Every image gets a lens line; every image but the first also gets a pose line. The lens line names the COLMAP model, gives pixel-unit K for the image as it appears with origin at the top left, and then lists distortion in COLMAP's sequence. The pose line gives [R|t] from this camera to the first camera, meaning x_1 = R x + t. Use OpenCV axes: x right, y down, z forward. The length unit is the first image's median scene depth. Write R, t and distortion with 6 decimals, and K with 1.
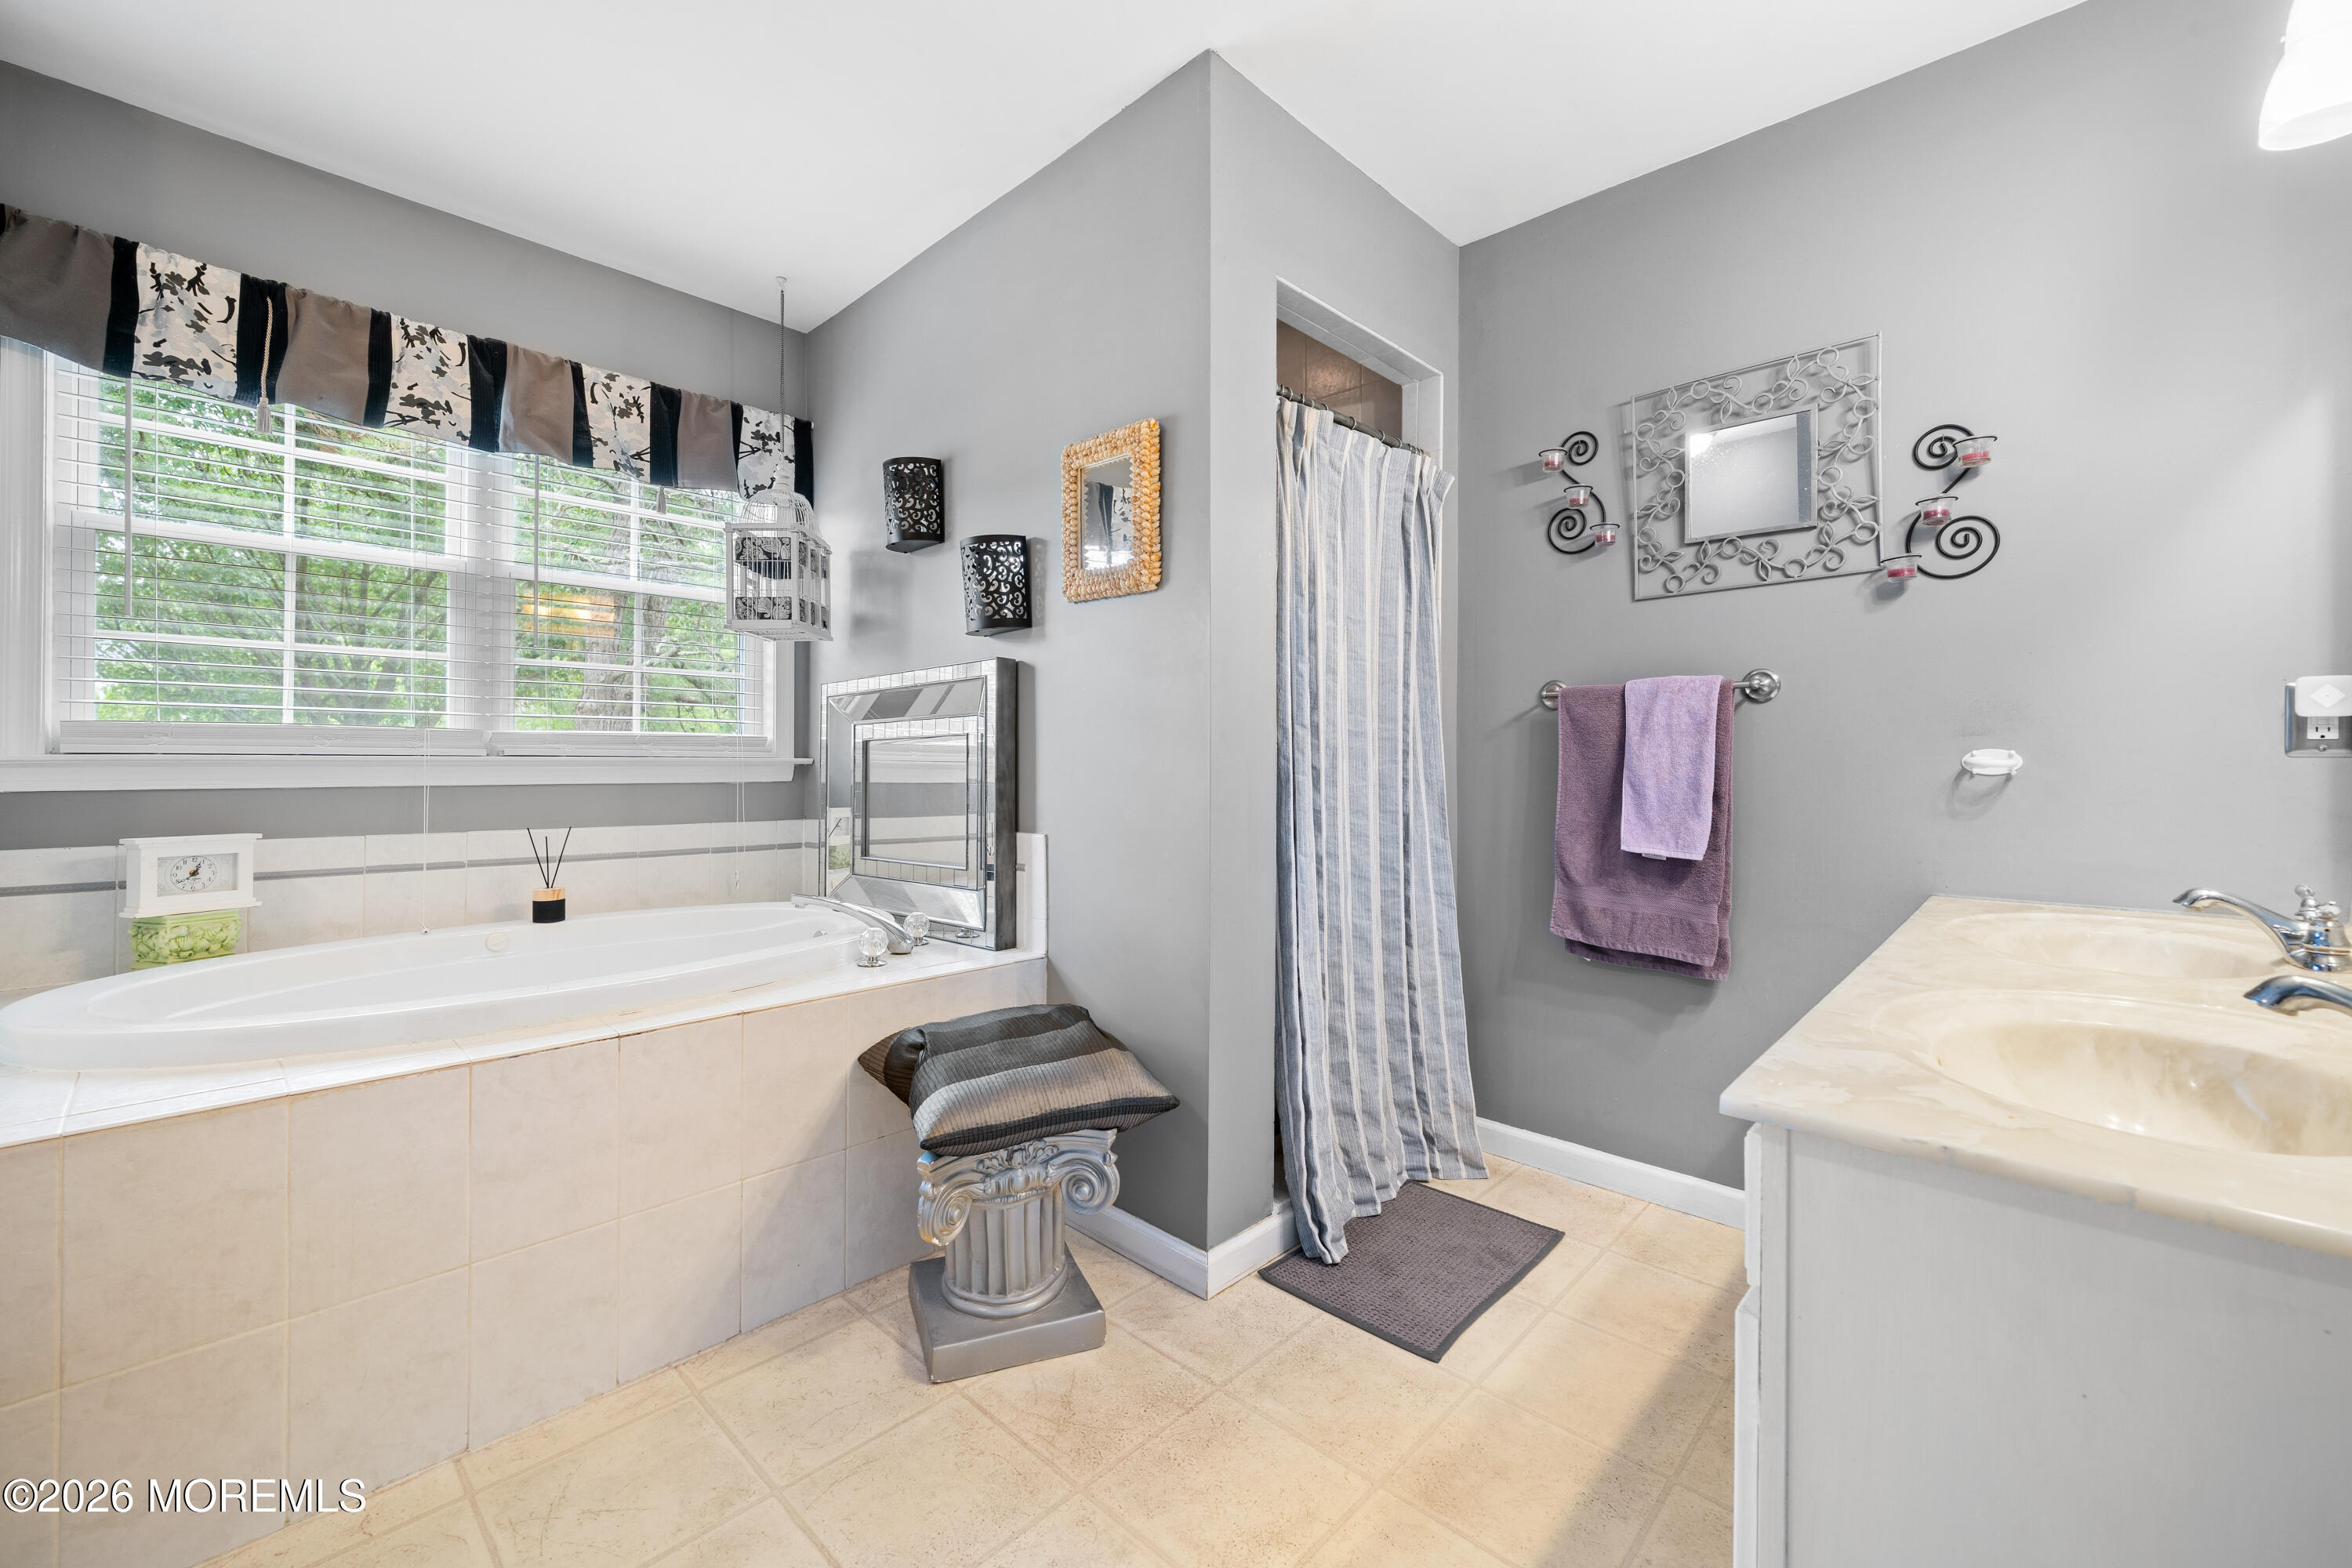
lens RADIAL K [[945.6, 0, 1173.9], [0, 945.6, 769.0], [0, 0, 1]] dist [-0.002420, 0.000156]
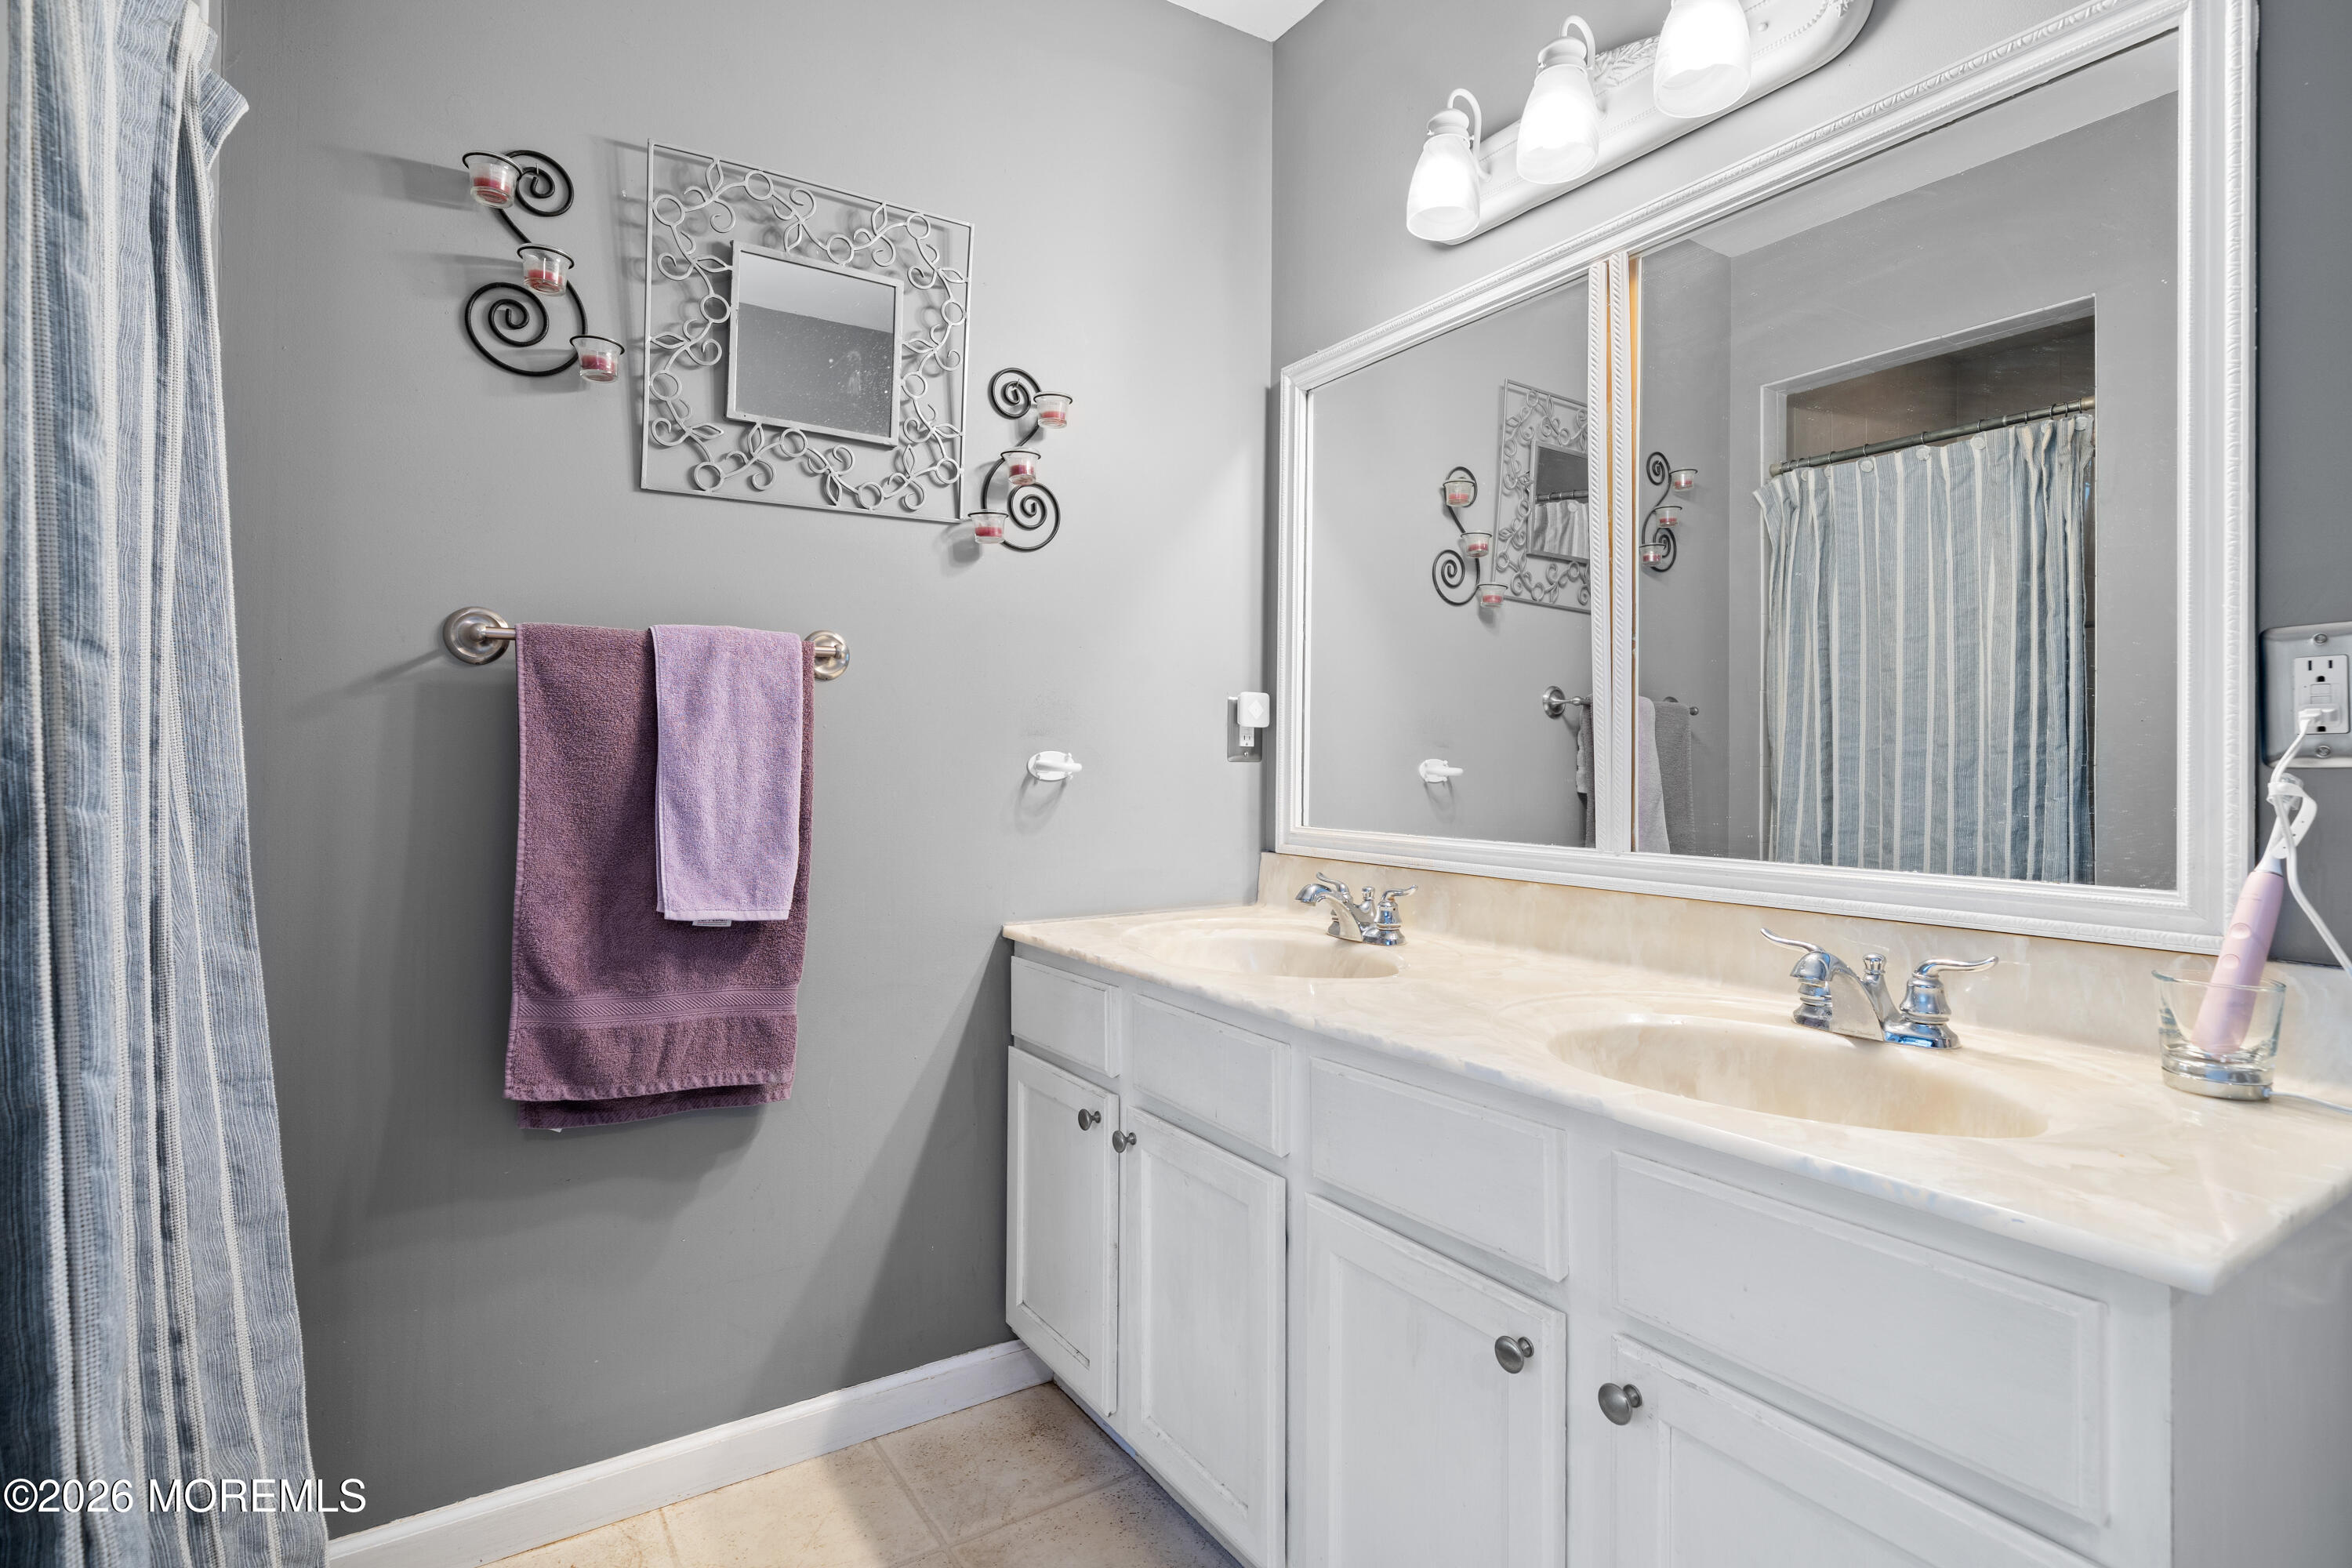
lens RADIAL K [[1135.6, 0, 1141.3], [0, 1135.6, 757.6], [0, 0, 1]] dist [0.002549, 0.000276]
pose [[0.239533, 0.006712, 0.970865, -0.131052], [0.005600, 0.999950, -0.008295, -0.004997], [-0.970872, 0.007424, 0.239484, 0.579530]]
